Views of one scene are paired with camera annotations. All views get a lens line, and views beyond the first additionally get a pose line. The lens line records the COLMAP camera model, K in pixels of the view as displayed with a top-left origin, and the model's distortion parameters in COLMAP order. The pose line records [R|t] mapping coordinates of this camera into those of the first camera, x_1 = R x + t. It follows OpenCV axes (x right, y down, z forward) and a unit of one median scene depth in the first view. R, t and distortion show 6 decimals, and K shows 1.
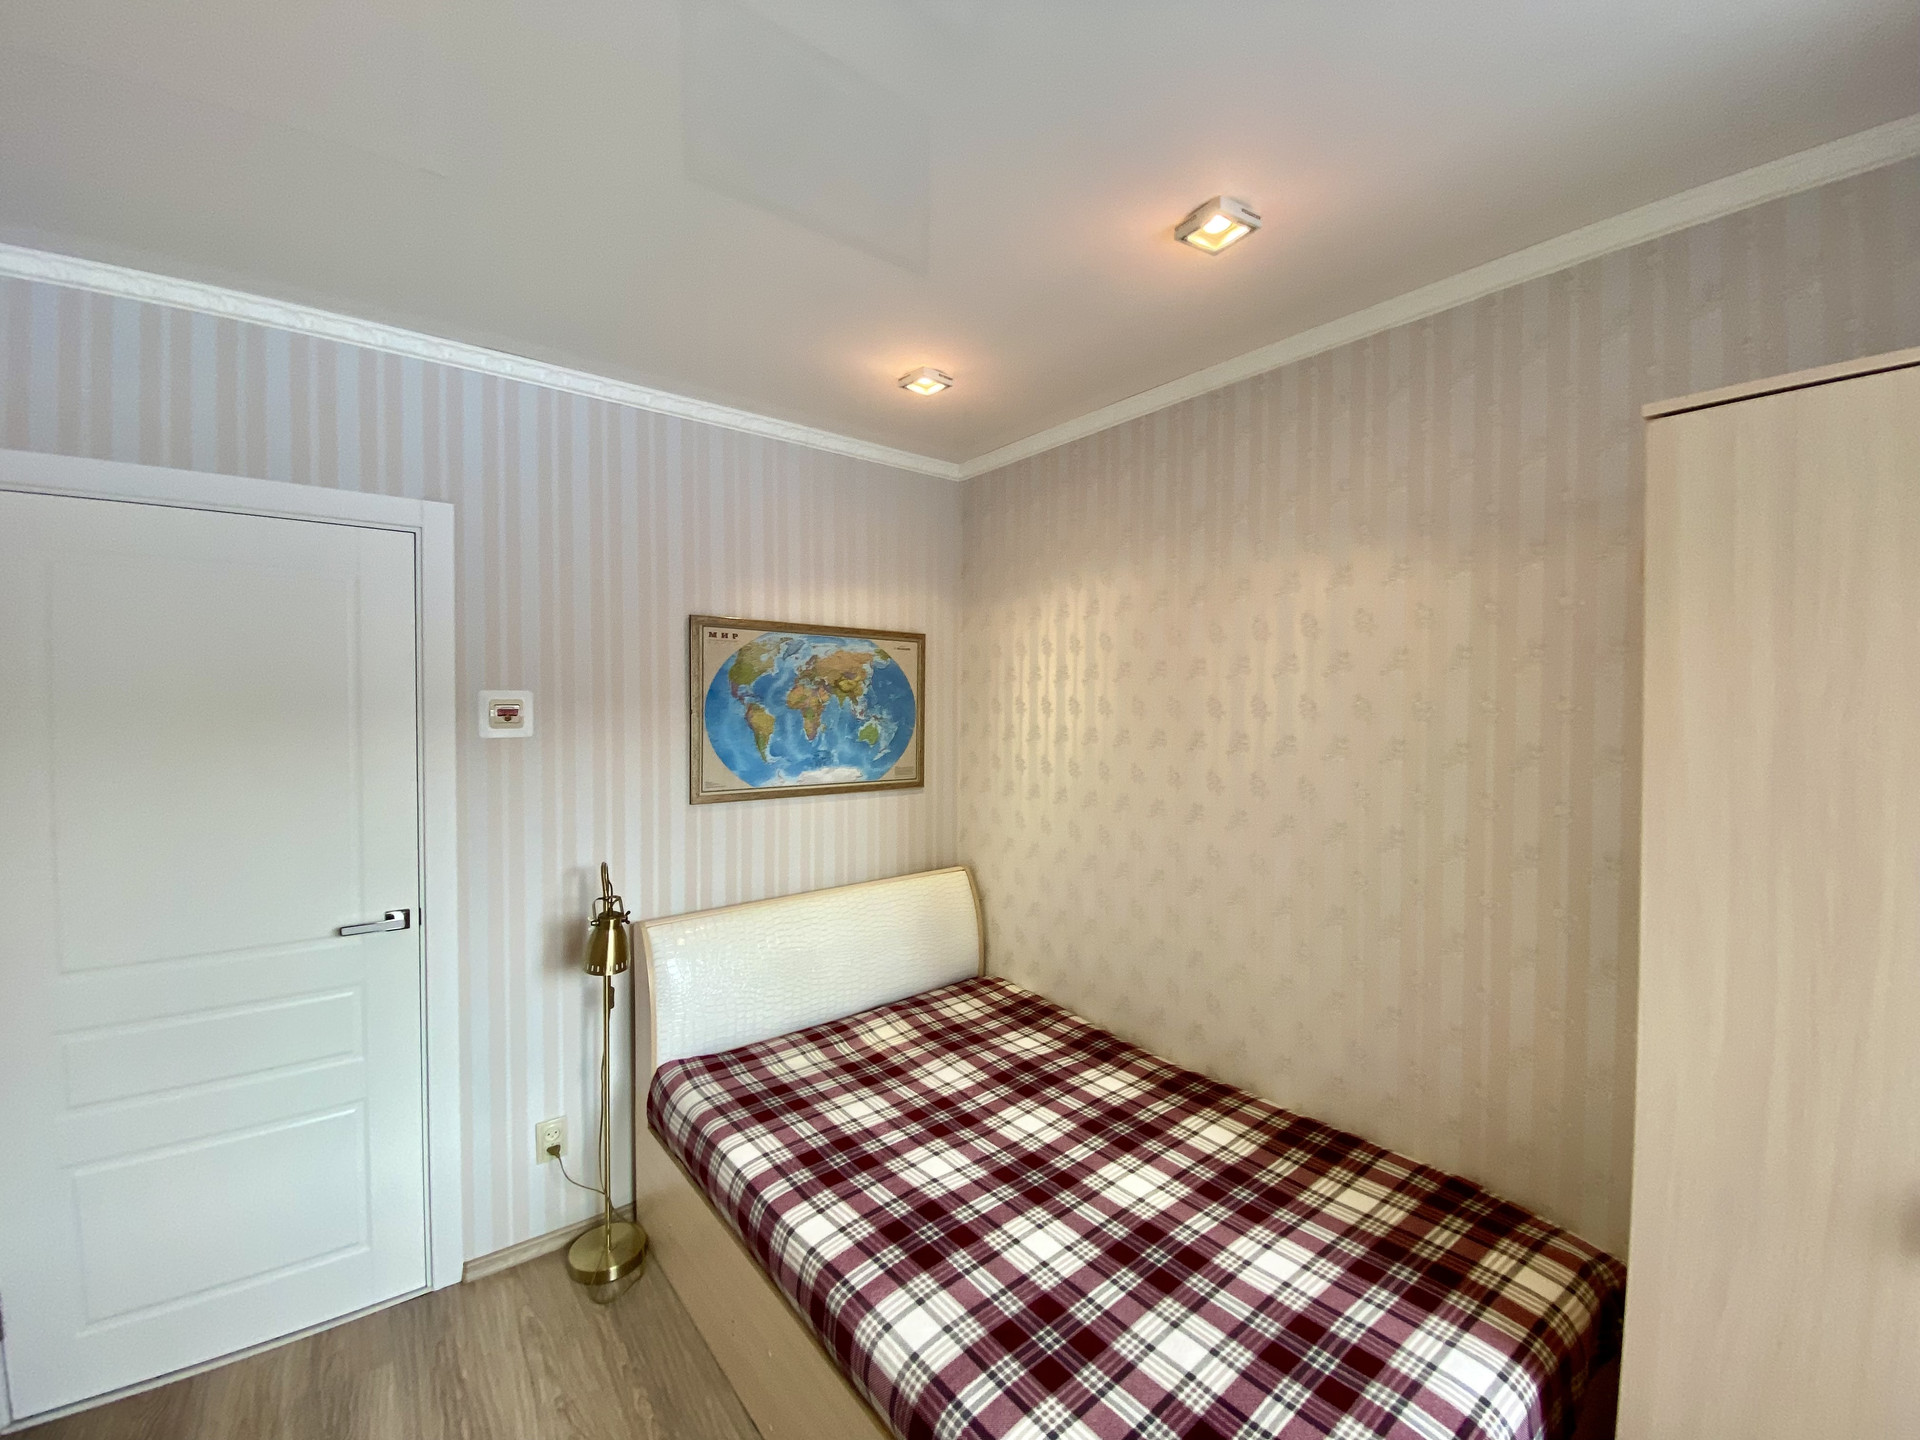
lens RADIAL K [[777.7, 0, 952.3], [0, 777.7, 708.2], [0, 0, 1]] dist [0.024913, -0.021696]
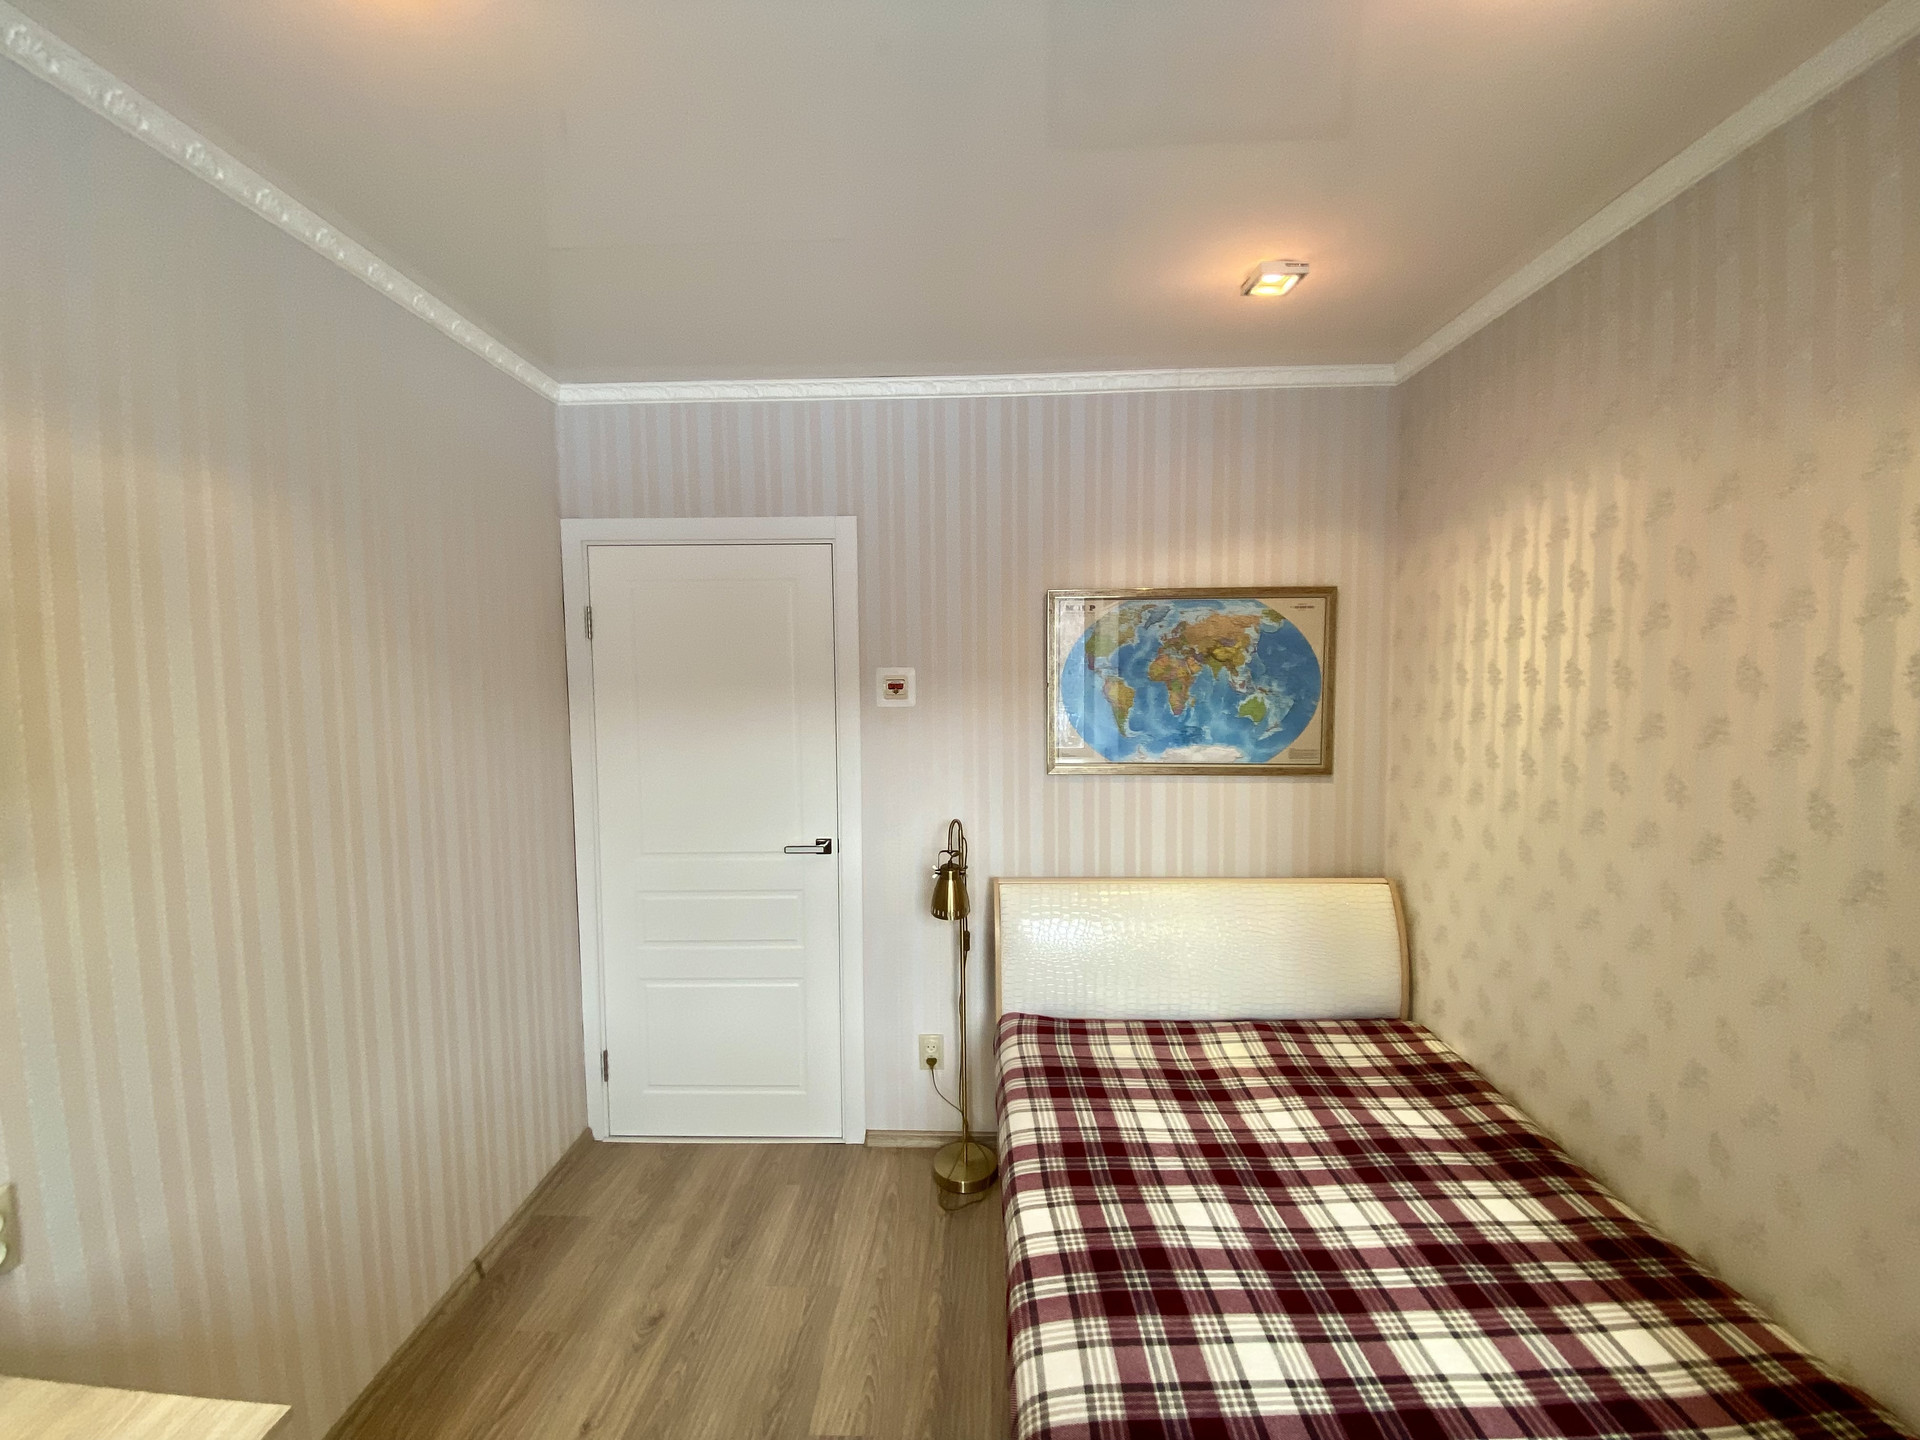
lens RADIAL K [[777.7, 0, 944.5], [0, 777.7, 711.7], [0, 0, 1]] dist [0.024913, -0.021696]
pose [[0.771551, 0.021232, -0.635813, 0.234309], [0.006533, 0.999126, 0.041292, -0.002962], [0.636134, -0.036013, 0.770738, 0.140101]]
